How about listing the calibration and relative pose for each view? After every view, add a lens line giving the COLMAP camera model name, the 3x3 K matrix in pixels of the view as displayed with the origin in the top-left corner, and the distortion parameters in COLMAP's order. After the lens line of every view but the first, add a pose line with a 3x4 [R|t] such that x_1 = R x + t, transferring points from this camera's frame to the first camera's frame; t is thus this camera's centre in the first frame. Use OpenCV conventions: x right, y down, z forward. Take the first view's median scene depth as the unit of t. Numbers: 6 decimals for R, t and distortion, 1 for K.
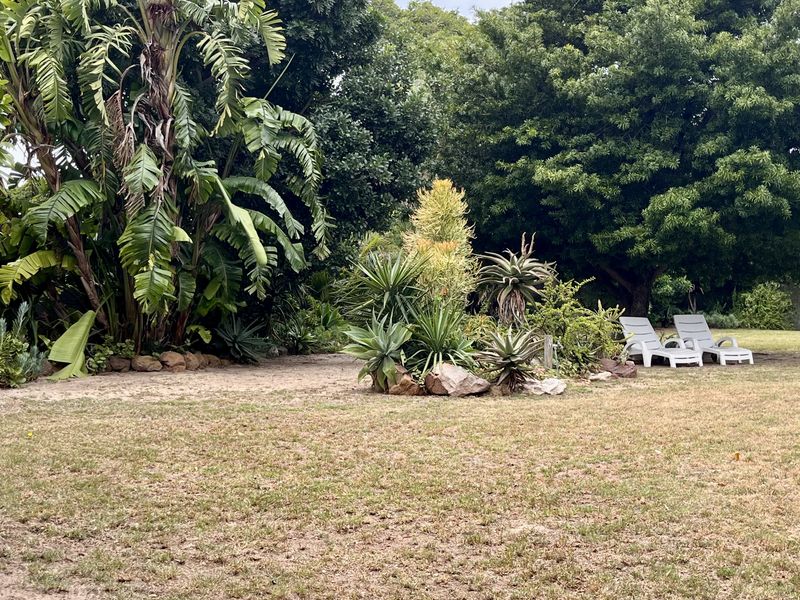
lens RADIAL K [[1118.8, 0, 413.8], [0, 1118.8, 310.2], [0, 0, 1]] dist [0.087923, 0.000000]
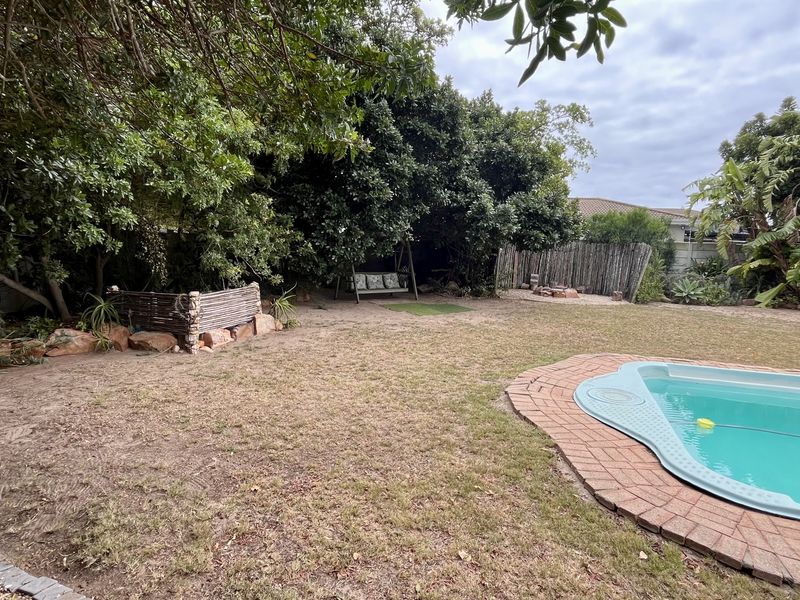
lens RADIAL K [[439.6, 0, 399.6], [0, 439.6, 303.5], [0, 0, 1]] dist [-0.005629, 0.006266]
pose [[0.142433, 0.129310, -0.981321, 0.527196], [-0.048470, 0.991151, 0.123570, -0.032521], [0.988617, 0.029964, 0.147440, 0.017359]]
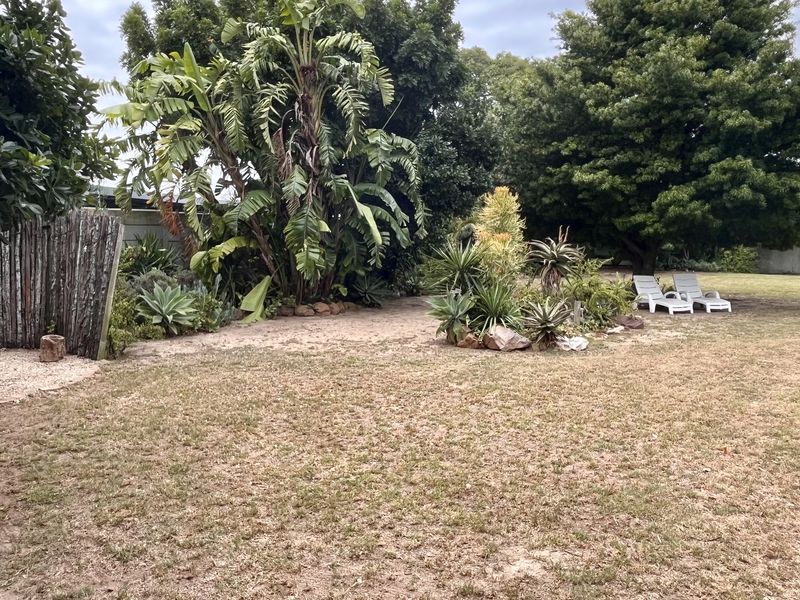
lens RADIAL K [[679.0, 0, 397.8], [0, 679.0, 307.8], [0, 0, 1]] dist [-0.007687, 0.034753]
pose [[0.987769, 0.013070, -0.155377, 0.026313], [0.000971, 0.995946, 0.089948, -0.036632], [0.155923, -0.088999, 0.983752, 0.120253]]
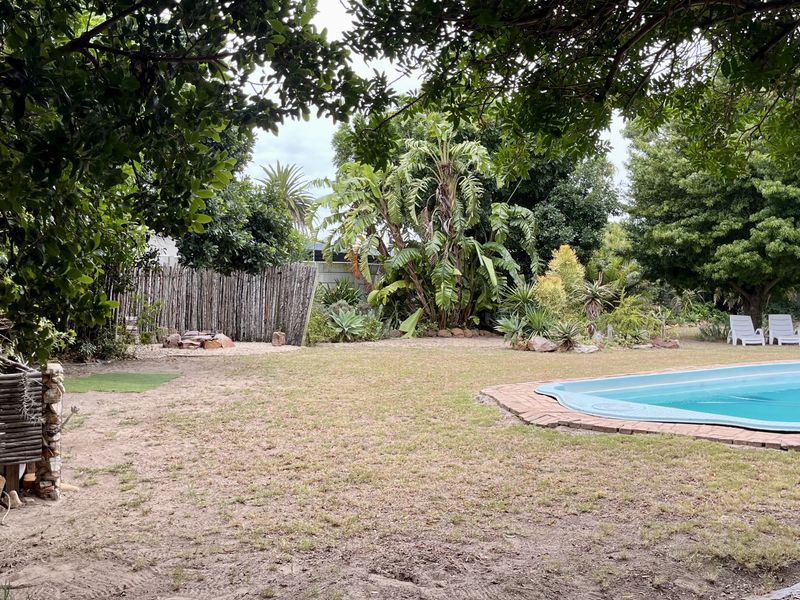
lens RADIAL K [[816.1, 0, 397.5], [0, 816.1, 313.5], [0, 0, 1]] dist [0.044719, 0.000000]
pose [[0.876495, 0.016524, -0.481127, 0.398743], [-0.009998, 0.999820, 0.016123, -0.013086], [0.481306, -0.009321, 0.876503, -0.357307]]
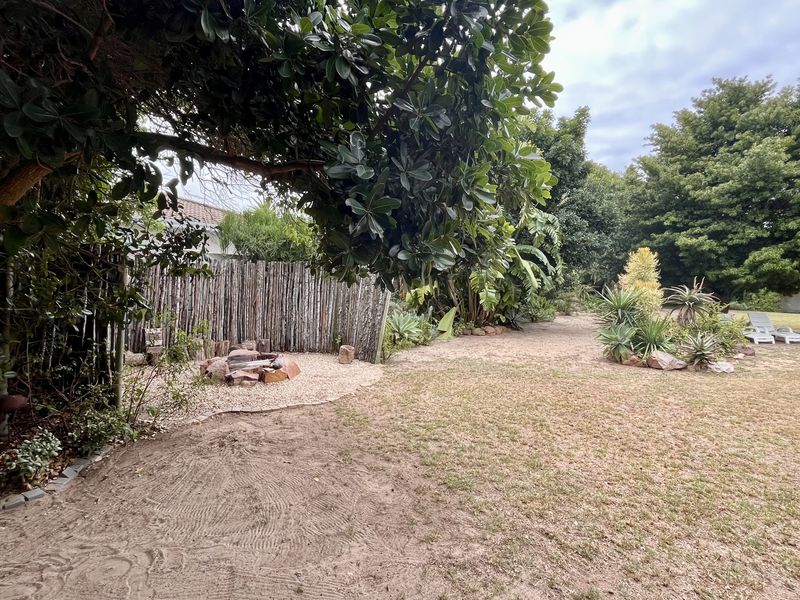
lens RADIAL K [[439.6, 0, 398.4], [0, 439.6, 303.7], [0, 0, 1]] dist [-0.005629, 0.006266]
pose [[0.948162, 0.029427, -0.316423, -0.111835], [-0.016833, 0.998956, 0.042460, -0.039472], [0.317342, -0.034932, 0.947668, 0.135367]]
